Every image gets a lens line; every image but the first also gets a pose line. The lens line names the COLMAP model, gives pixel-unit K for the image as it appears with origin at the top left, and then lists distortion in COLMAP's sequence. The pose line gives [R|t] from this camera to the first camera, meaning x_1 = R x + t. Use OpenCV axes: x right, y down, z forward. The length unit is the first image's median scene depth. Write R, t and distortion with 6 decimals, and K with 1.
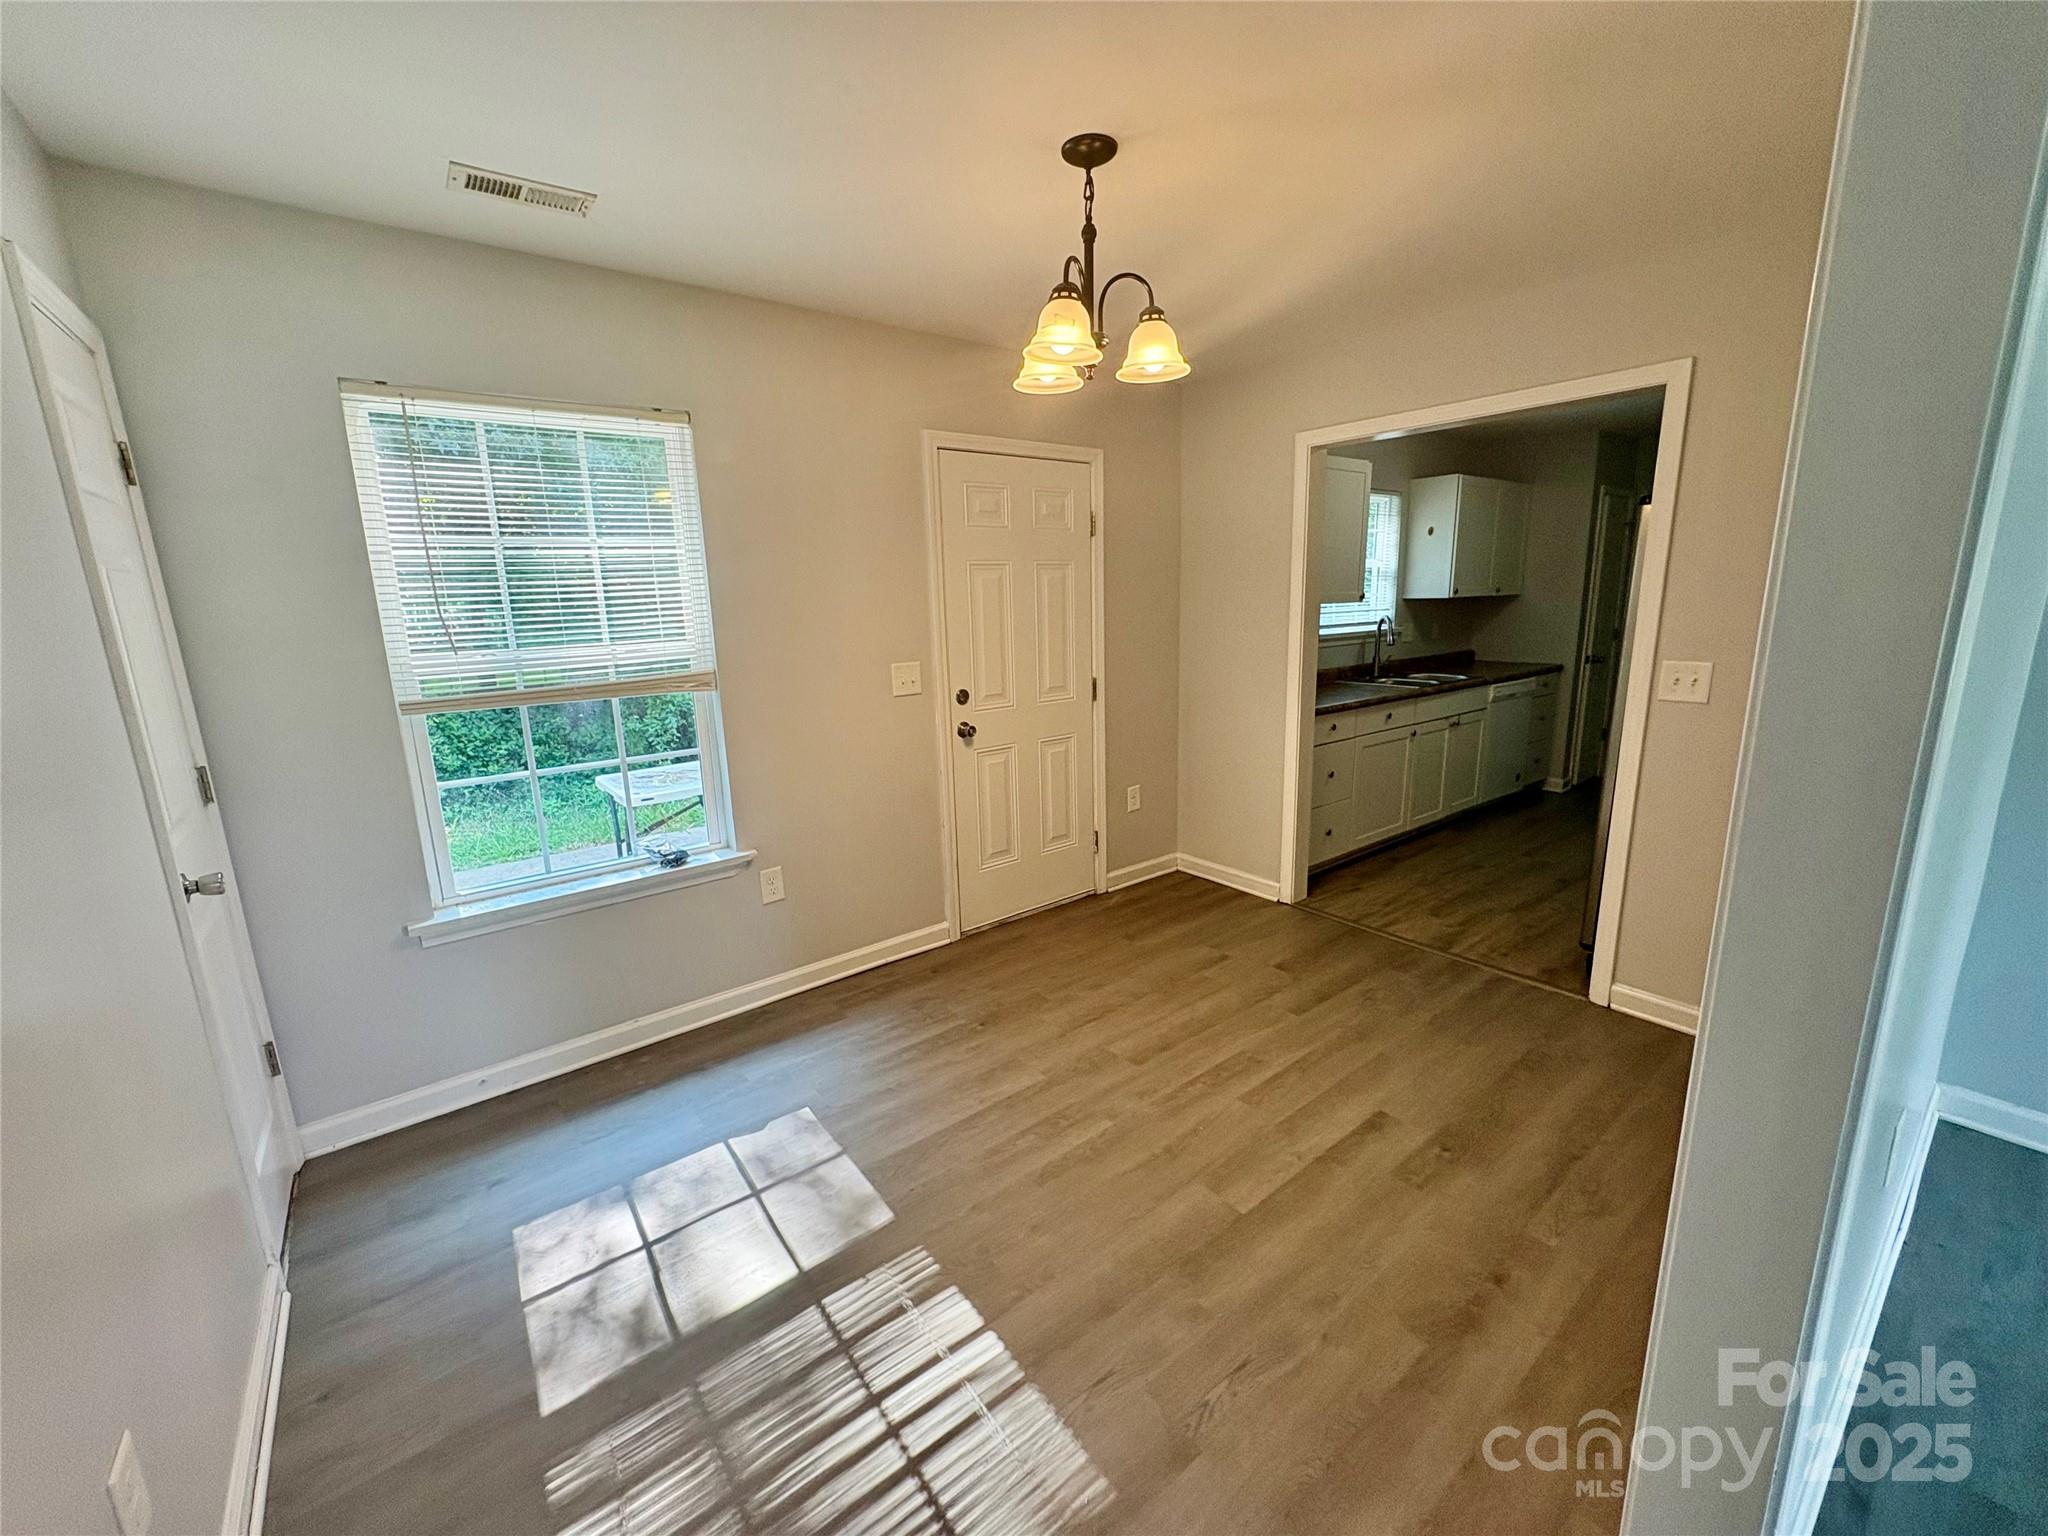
lens RADIAL K [[818.9, 0, 1024.0], [0, 818.9, 768.0], [0, 0, 1]] dist [0.000621, -0.000123]
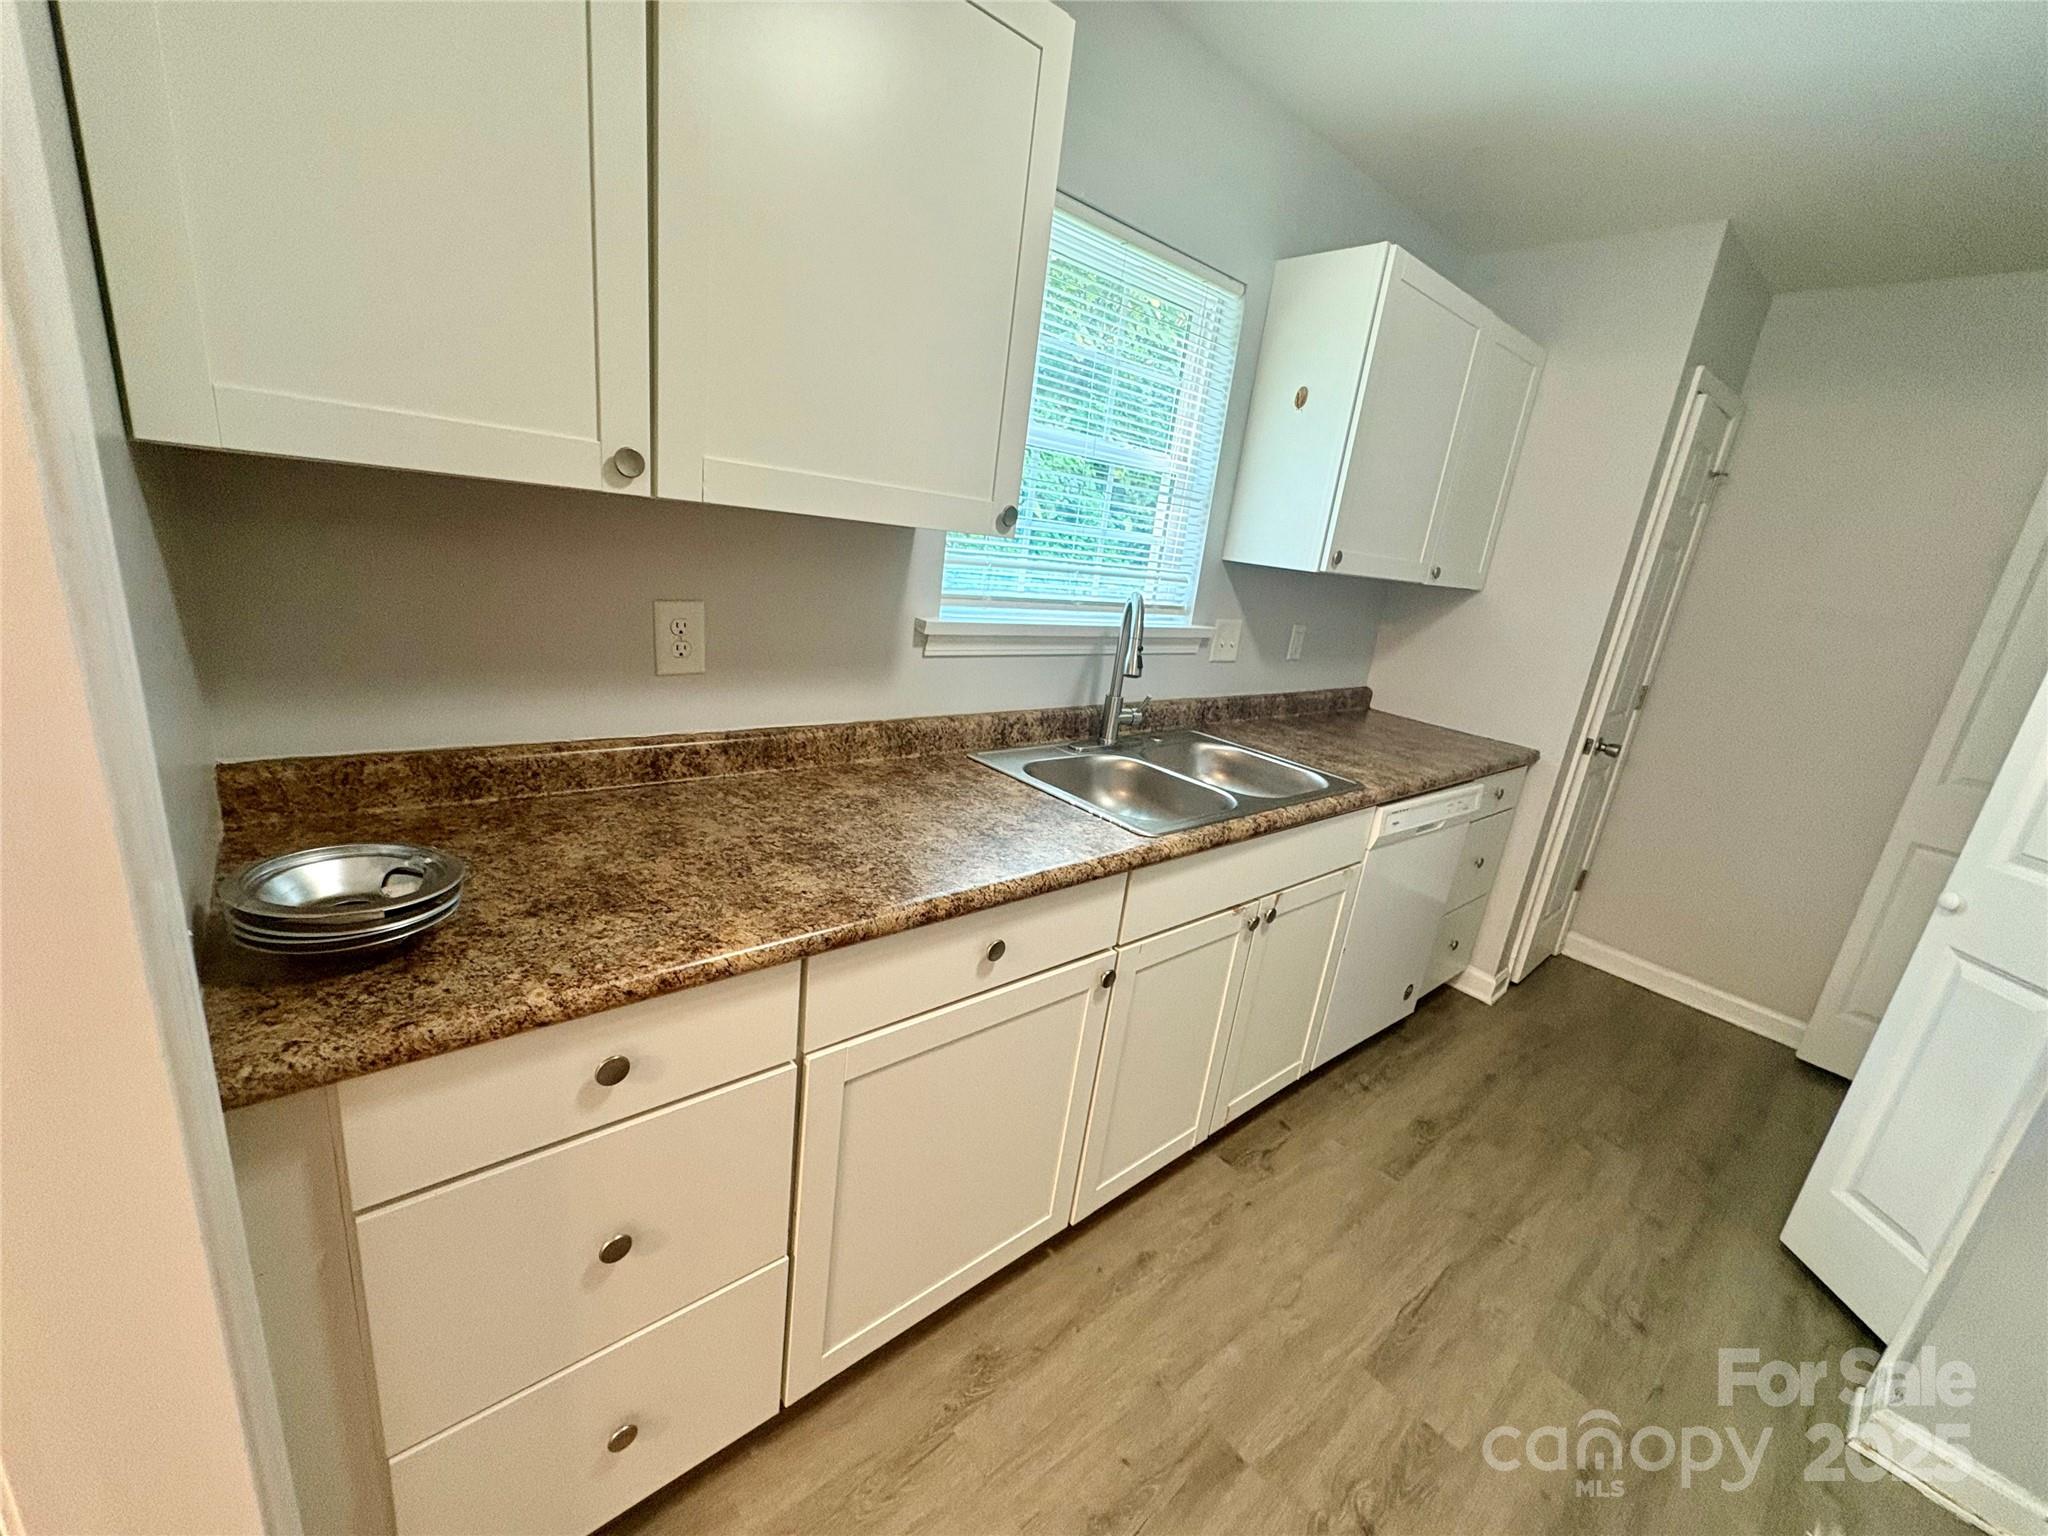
lens RADIAL K [[818.9, 0, 1024.0], [0, 818.9, 768.0], [0, 0, 1]] dist [0.000621, -0.000123]
pose [[0.988192, 0.124317, 0.089565, 0.352034], [-0.130924, 0.988767, 0.072099, -0.122445], [-0.079596, -0.082974, 0.993368, 0.603297]]
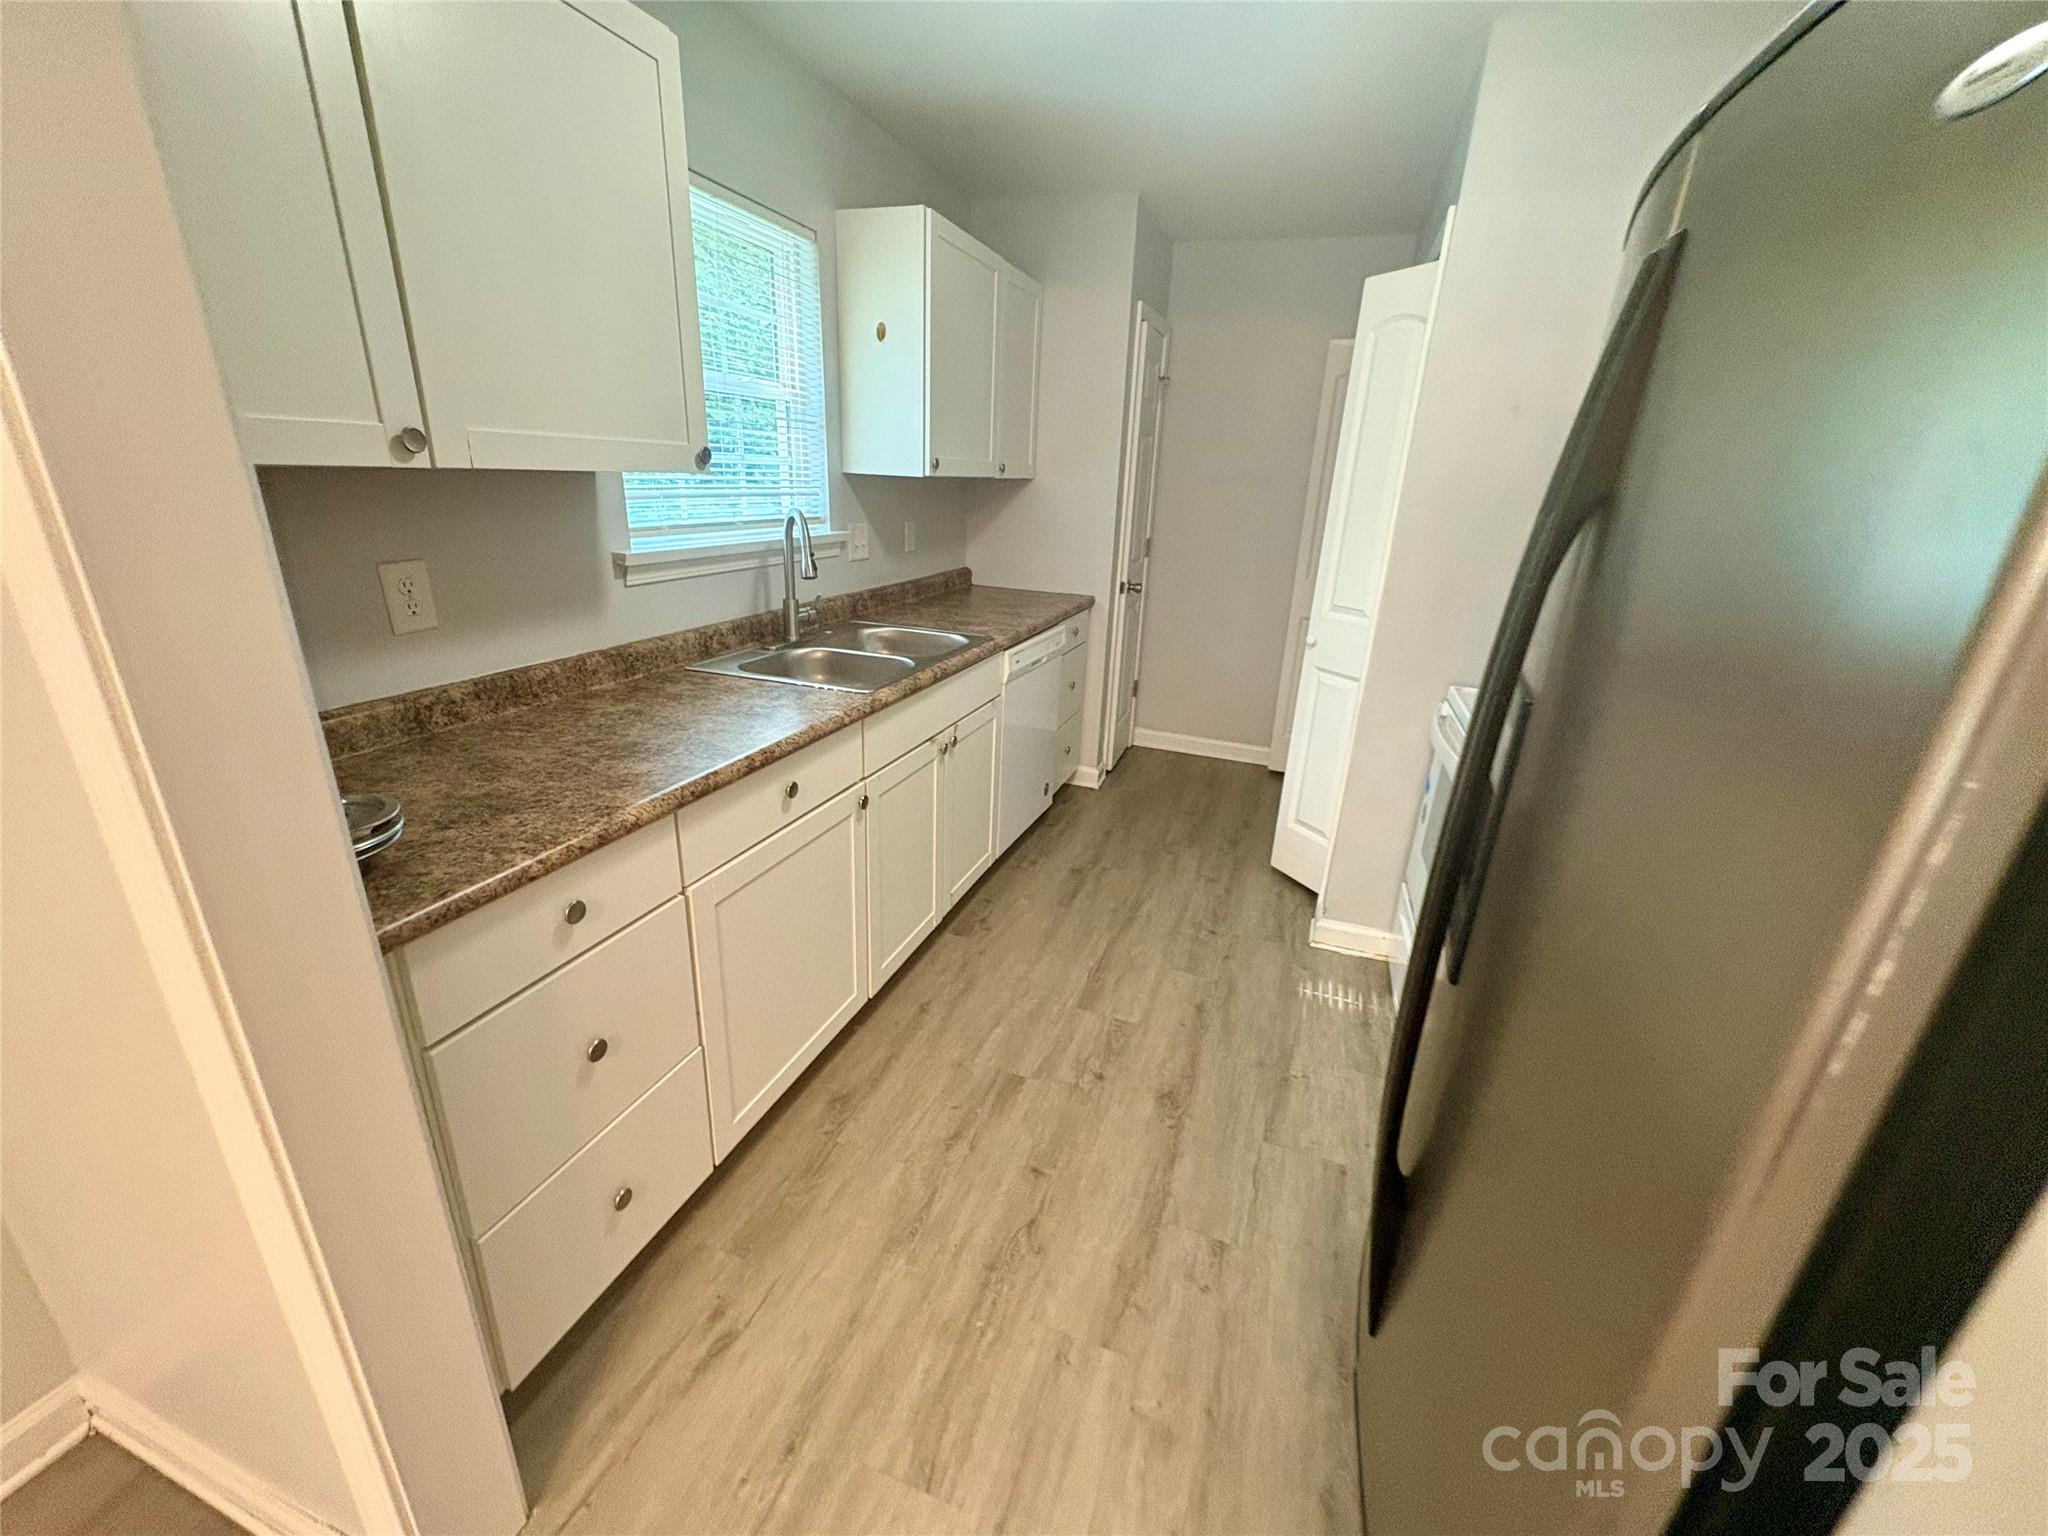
lens RADIAL K [[820.6, 0, 1026.7], [0, 820.6, 767.4], [0, 0, 1]] dist [-0.000273, 0.000024]
pose [[0.840505, -0.123583, 0.527520, 0.281880], [0.046586, 0.986517, 0.156887, -0.106747], [-0.539797, -0.107289, 0.834930, 0.521324]]
